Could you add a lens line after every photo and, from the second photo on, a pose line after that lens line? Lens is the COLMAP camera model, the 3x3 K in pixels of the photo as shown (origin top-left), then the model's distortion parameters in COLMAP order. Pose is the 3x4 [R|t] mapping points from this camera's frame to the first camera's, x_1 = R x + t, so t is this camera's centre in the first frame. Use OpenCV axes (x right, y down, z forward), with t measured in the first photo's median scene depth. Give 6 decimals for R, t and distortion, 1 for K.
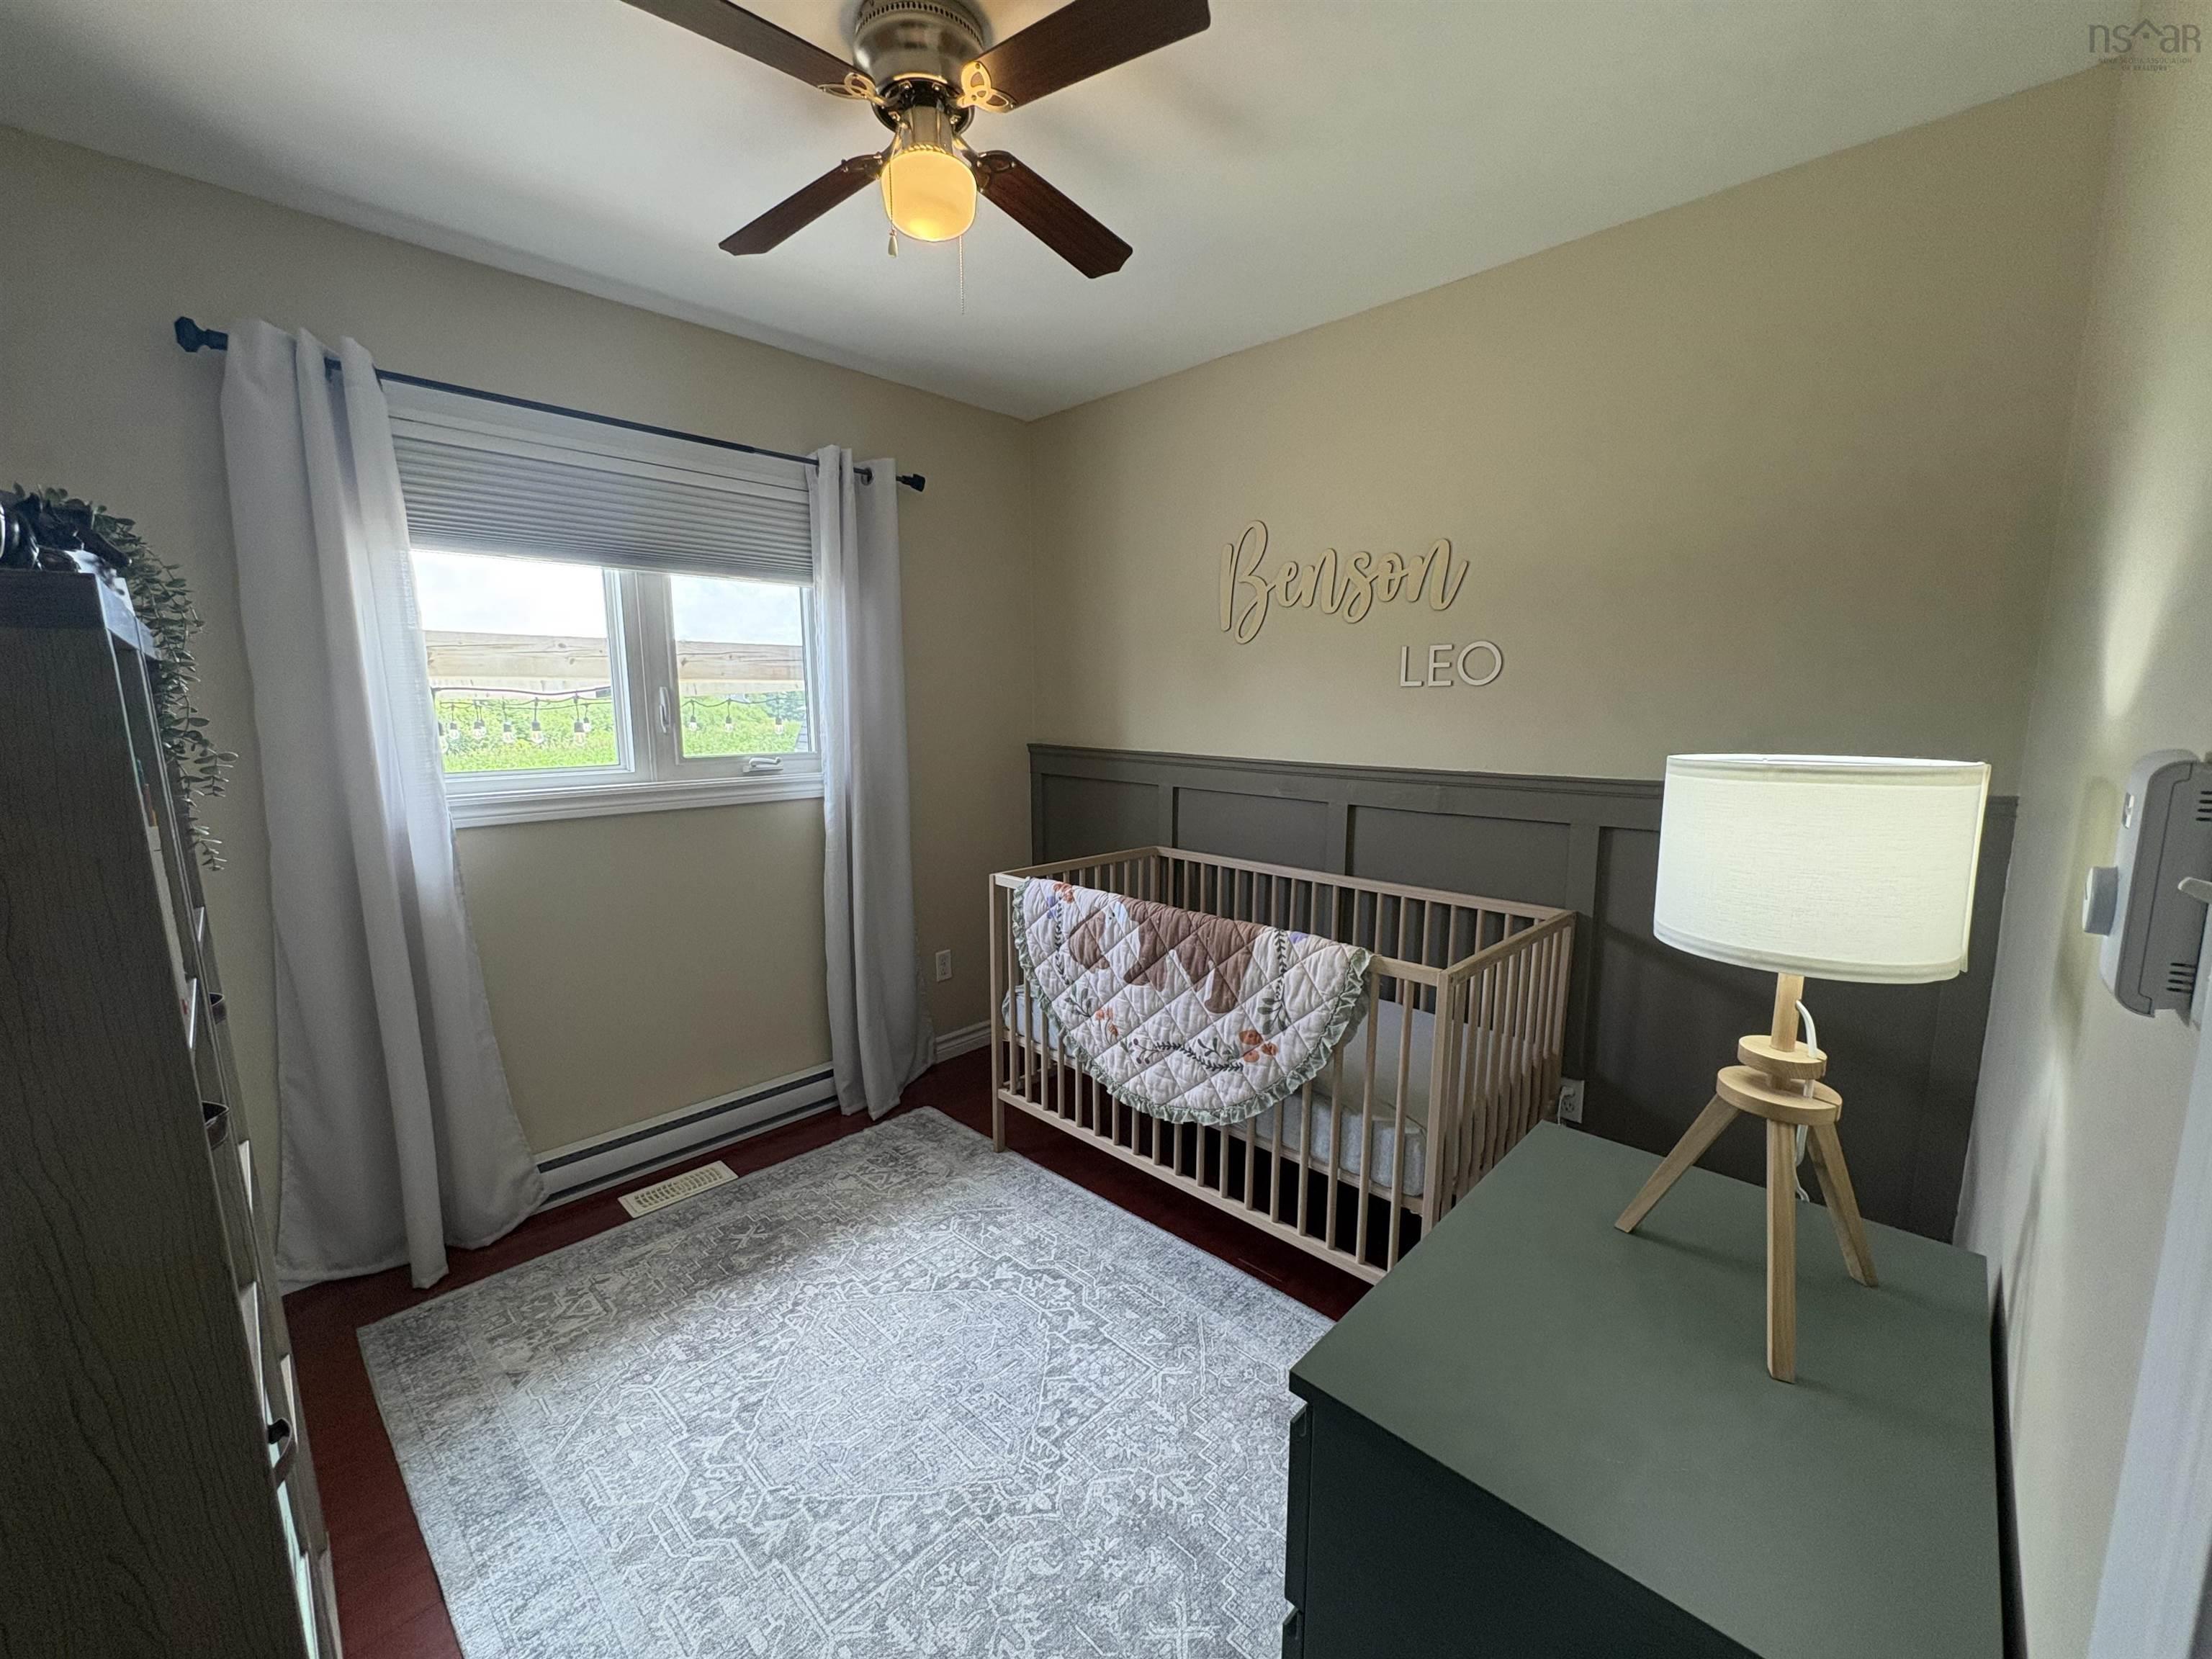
lens RADIAL K [[887.0, 0, 1106.0], [0, 887.0, 829.5], [0, 0, 1]] dist [0.002251, 0.000282]
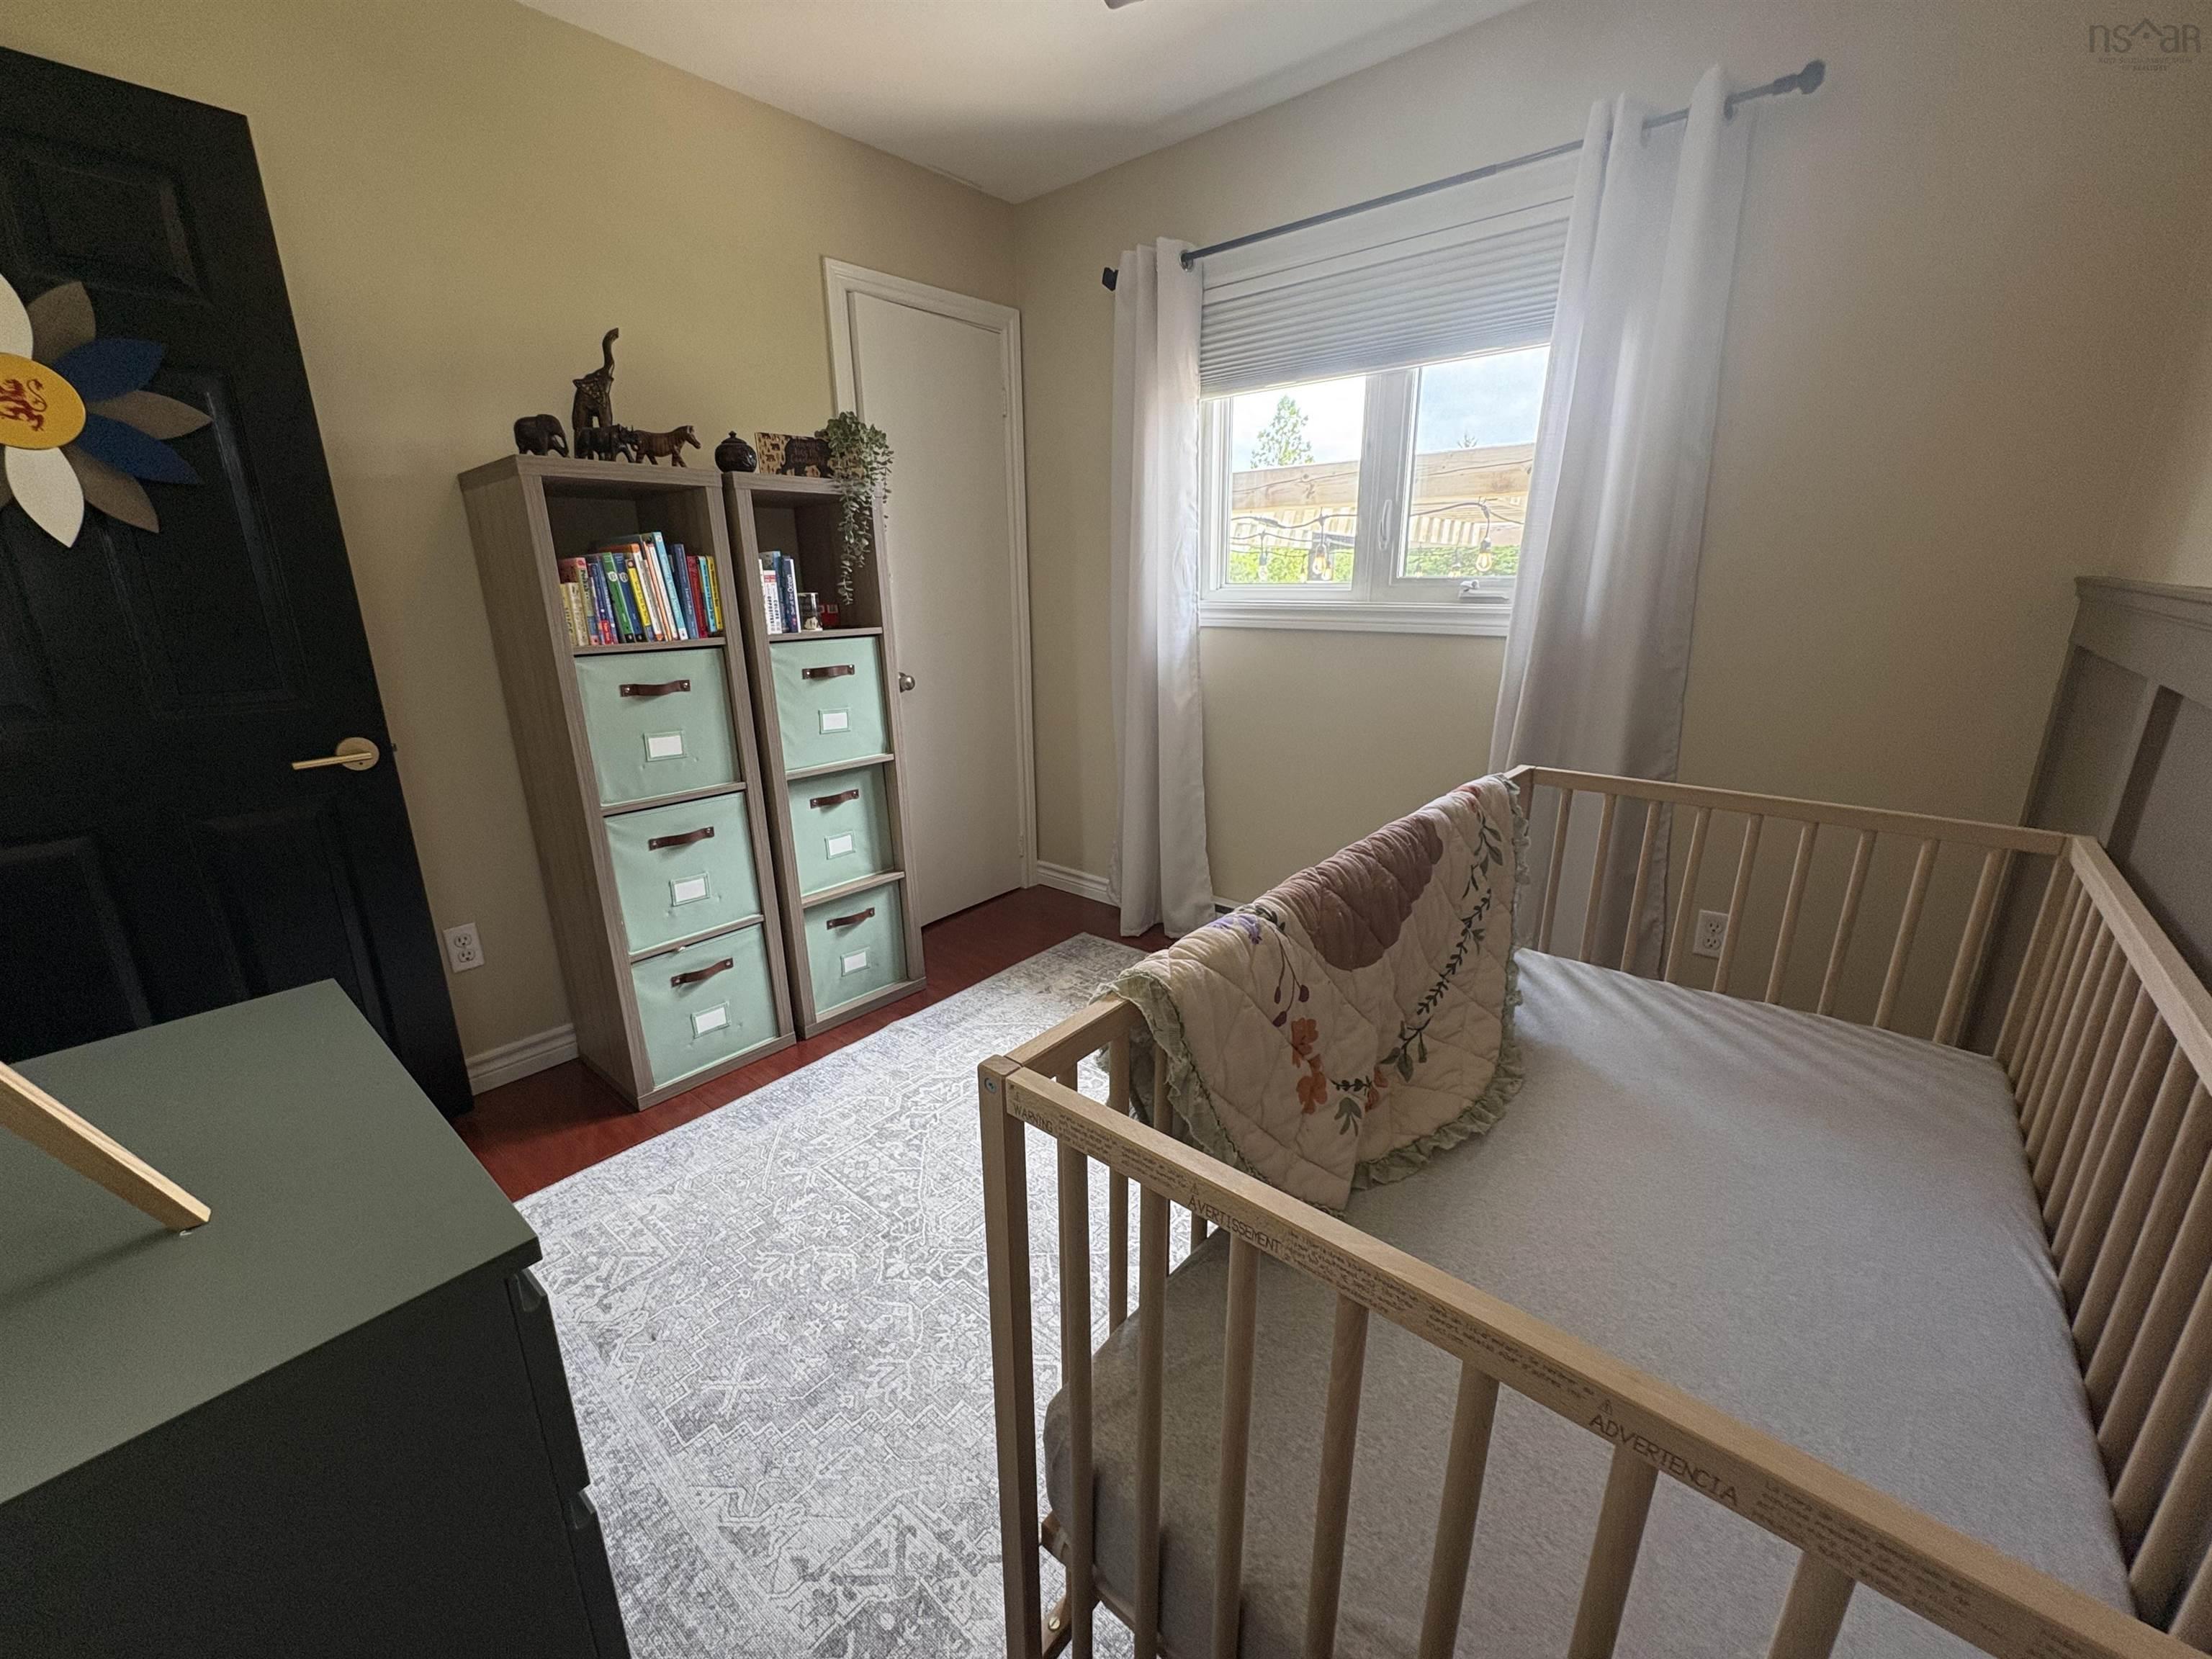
lens RADIAL K [[887.0, 0, 1106.0], [0, 887.0, 829.5], [0, 0, 1]] dist [0.002251, 0.000282]
pose [[0.060085, 0.272974, -0.960143, 0.794816], [-0.133872, 0.955395, 0.263247, -0.053922], [0.989175, 0.112720, 0.093948, 1.062820]]
